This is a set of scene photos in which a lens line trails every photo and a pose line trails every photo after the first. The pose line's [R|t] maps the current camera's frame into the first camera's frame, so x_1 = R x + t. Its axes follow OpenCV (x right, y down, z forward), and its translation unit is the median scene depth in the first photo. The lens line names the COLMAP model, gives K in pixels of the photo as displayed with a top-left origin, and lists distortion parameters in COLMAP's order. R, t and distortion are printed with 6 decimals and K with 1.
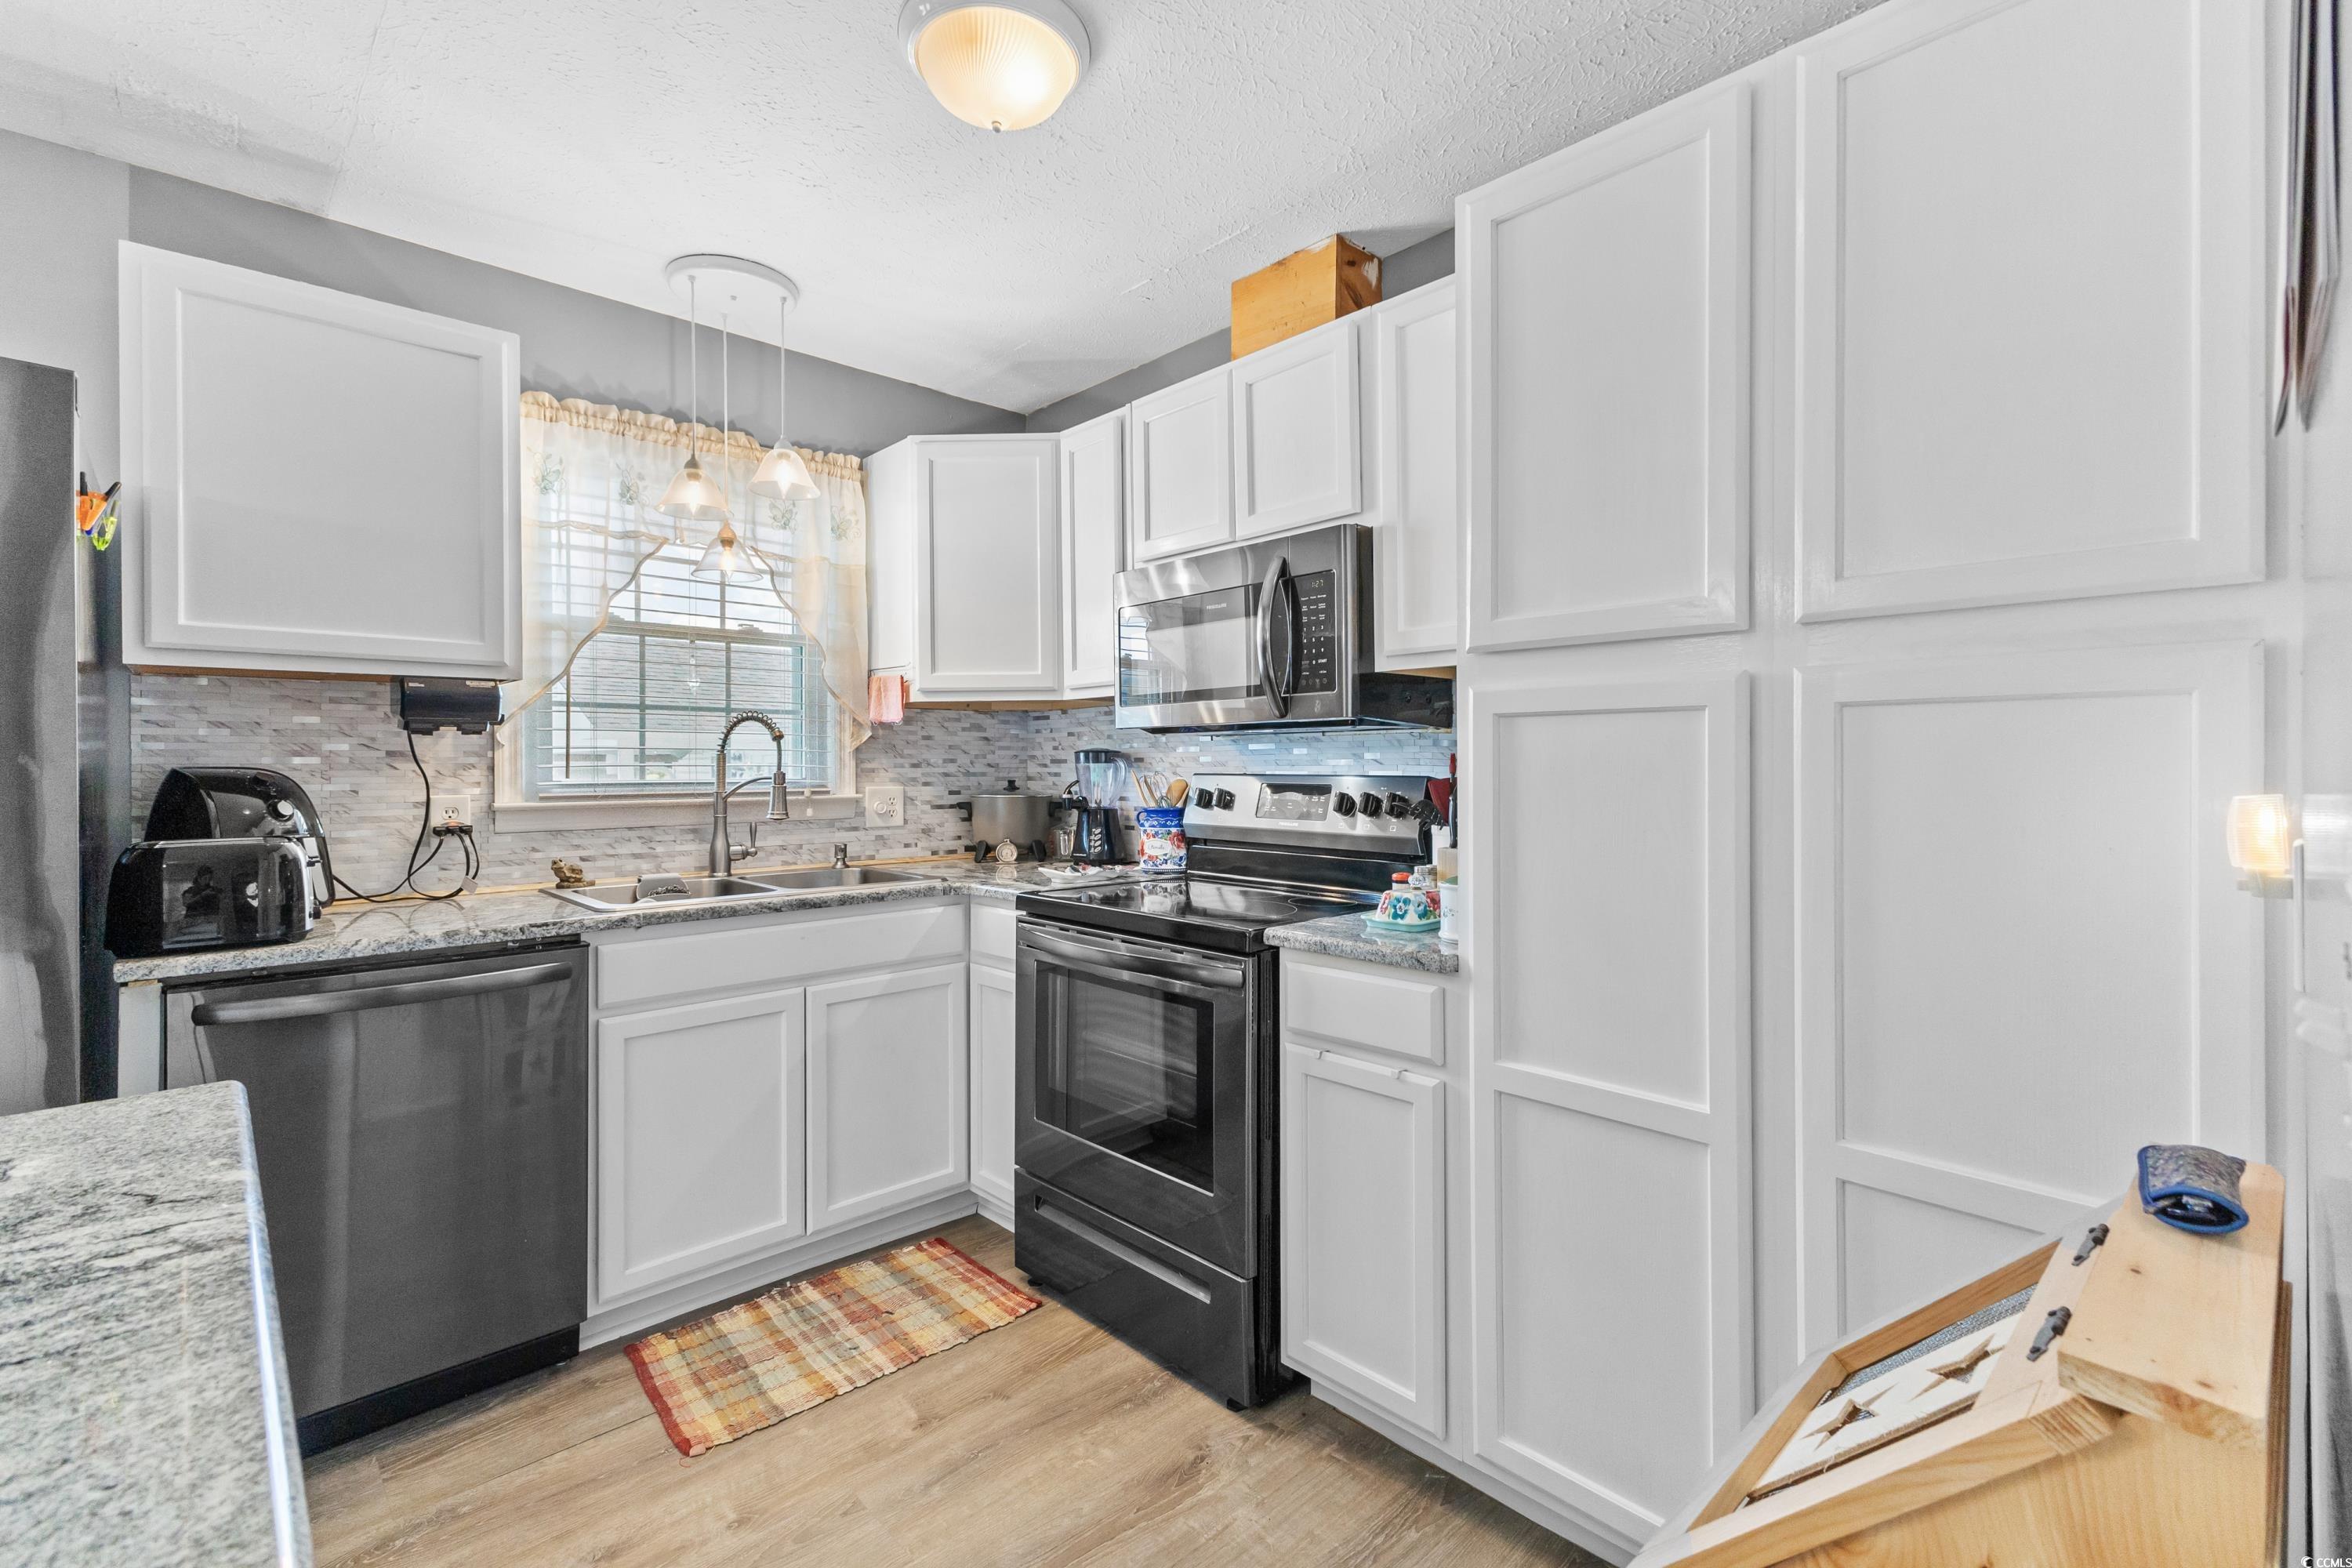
lens RADIAL K [[1023.8, 0, 1173.3], [0, 1023.8, 769.2], [0, 0, 1]] dist [0.011881, -0.000236]
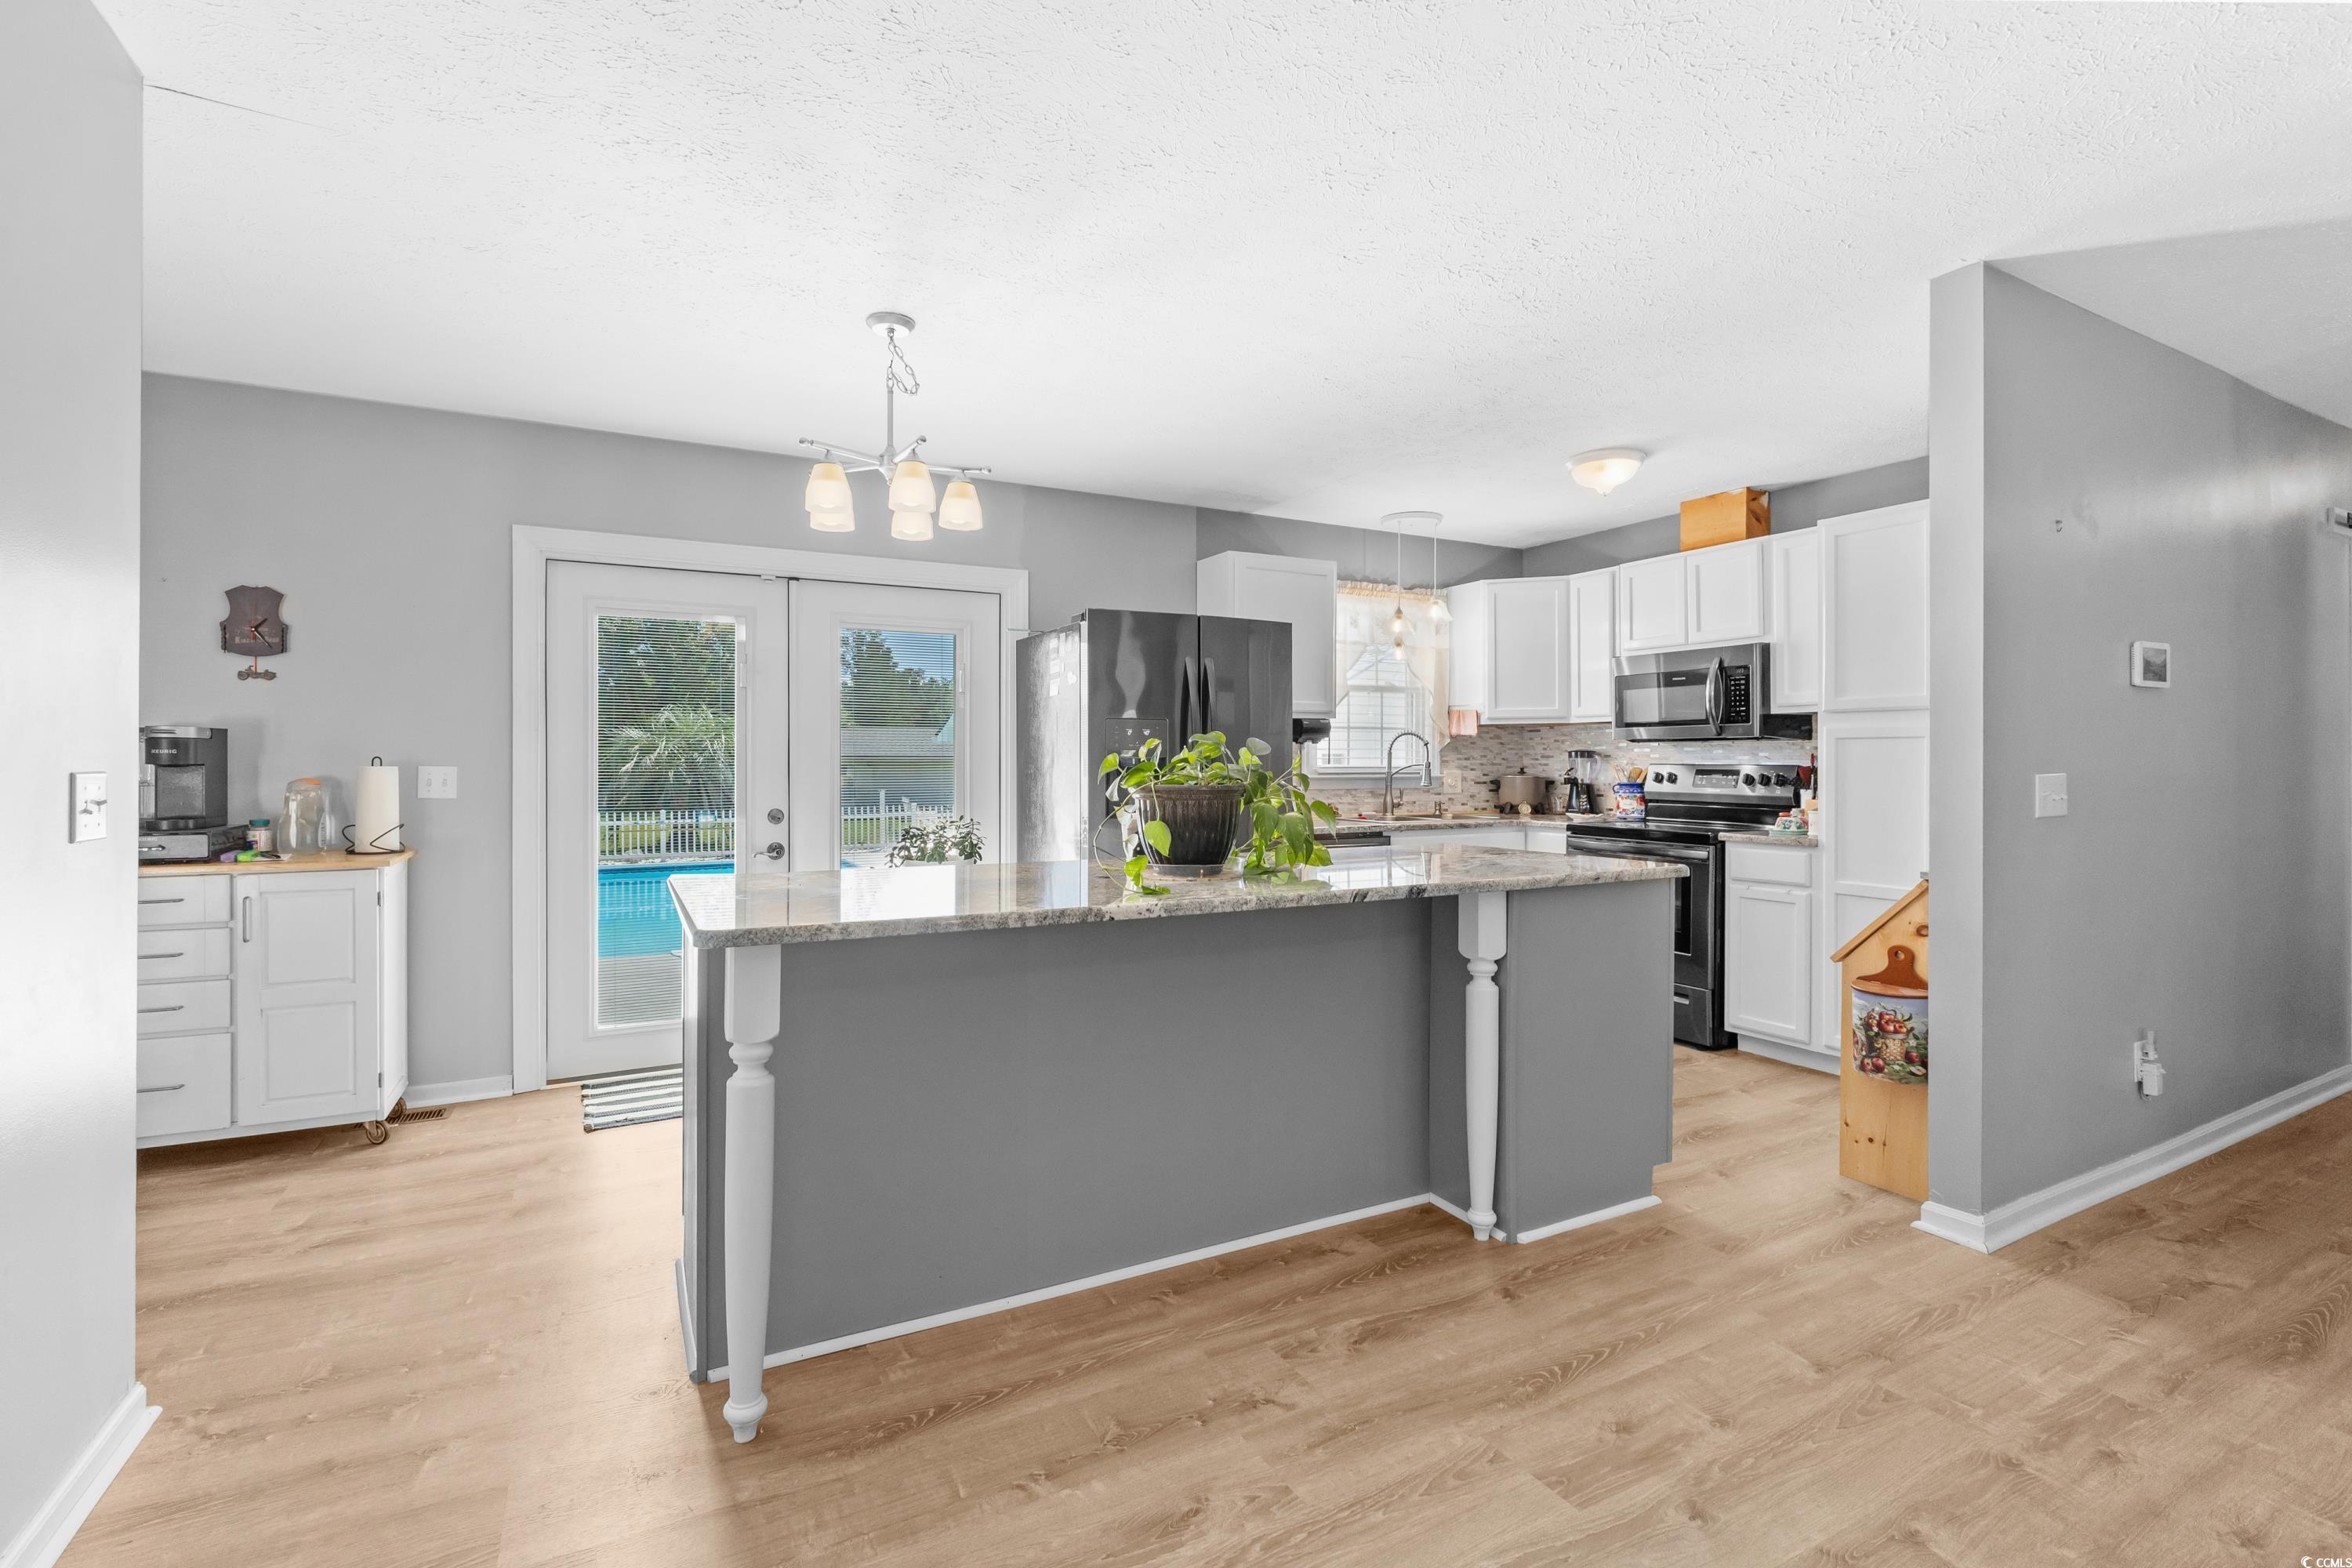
lens RADIAL K [[1048.1, 0, 1181.7], [0, 1048.1, 764.8], [0, 0, 1]] dist [-0.002250, -0.000180]
pose [[0.966808, 0.006093, -0.255431, -0.349424], [-0.006765, 0.999976, -0.001752, 0.016549], [0.255414, 0.003422, 0.966826, -1.138321]]
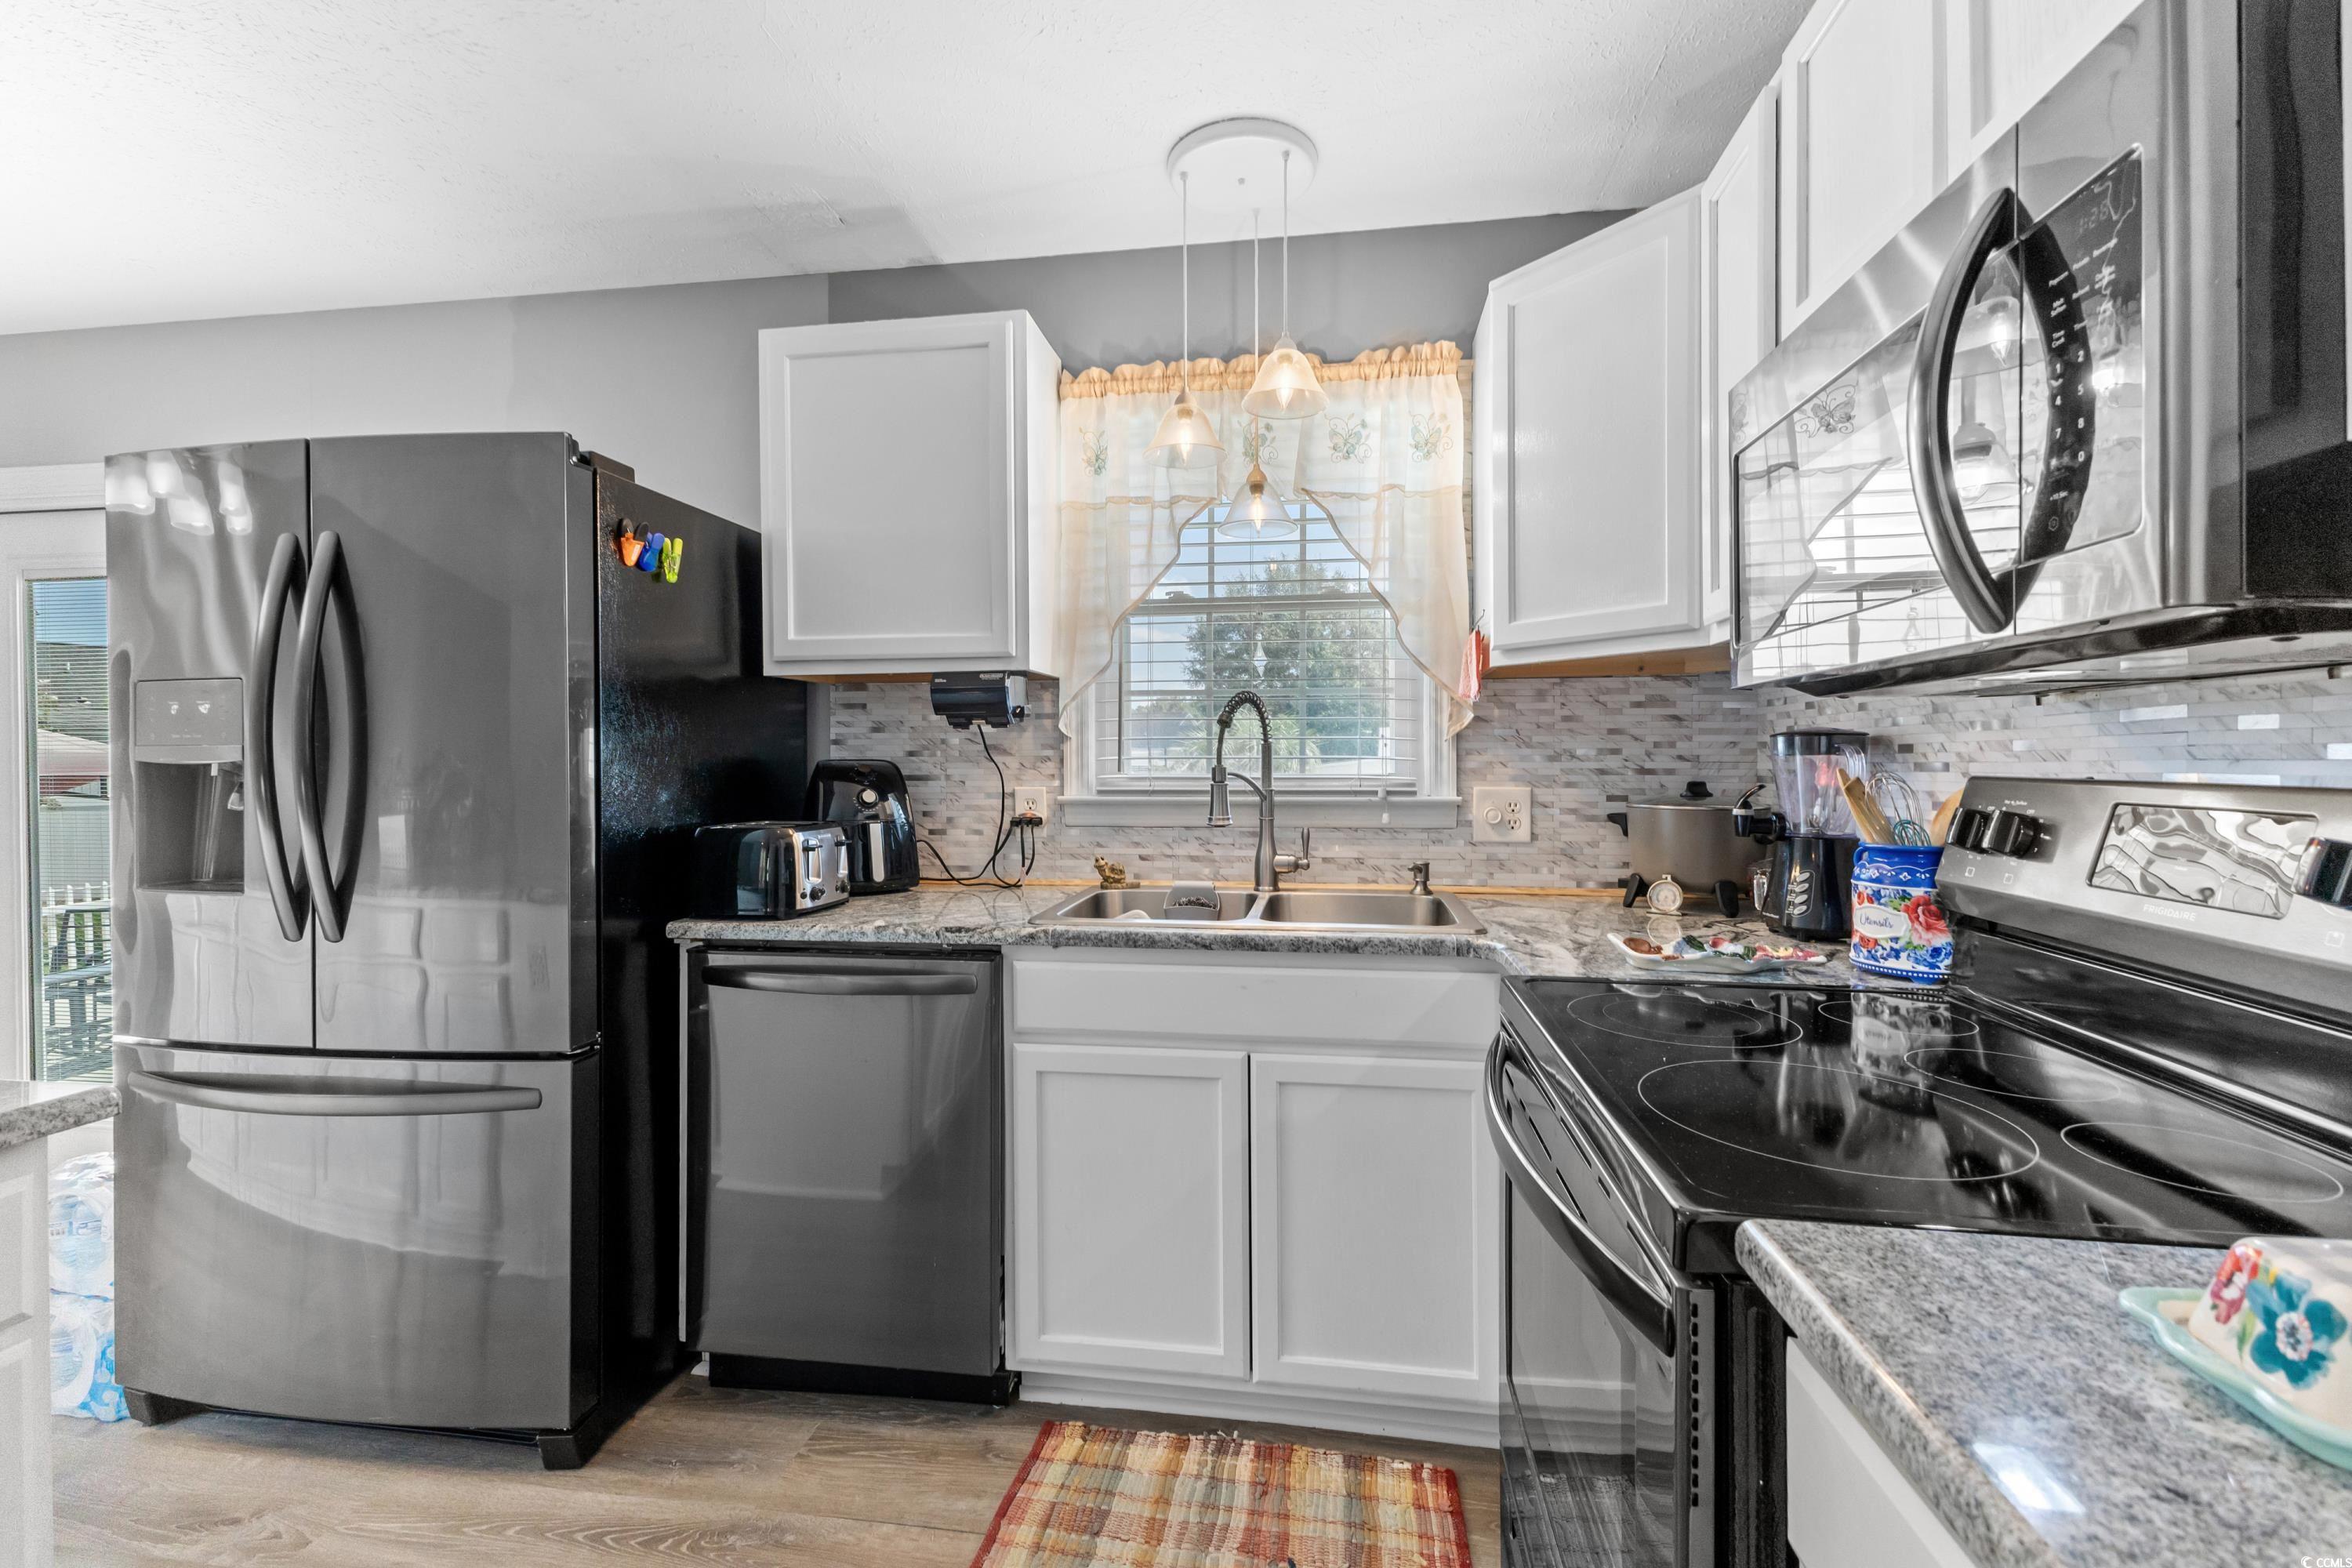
lens RADIAL K [[1023.8, 0, 1179.1], [0, 1023.8, 770.6], [0, 0, 1]] dist [0.011881, -0.000236]
pose [[0.617299, 0.010813, -0.786654, 0.191147], [-0.002752, 0.999929, 0.011585, -0.003374], [0.786724, -0.004987, 0.617285, 0.477794]]
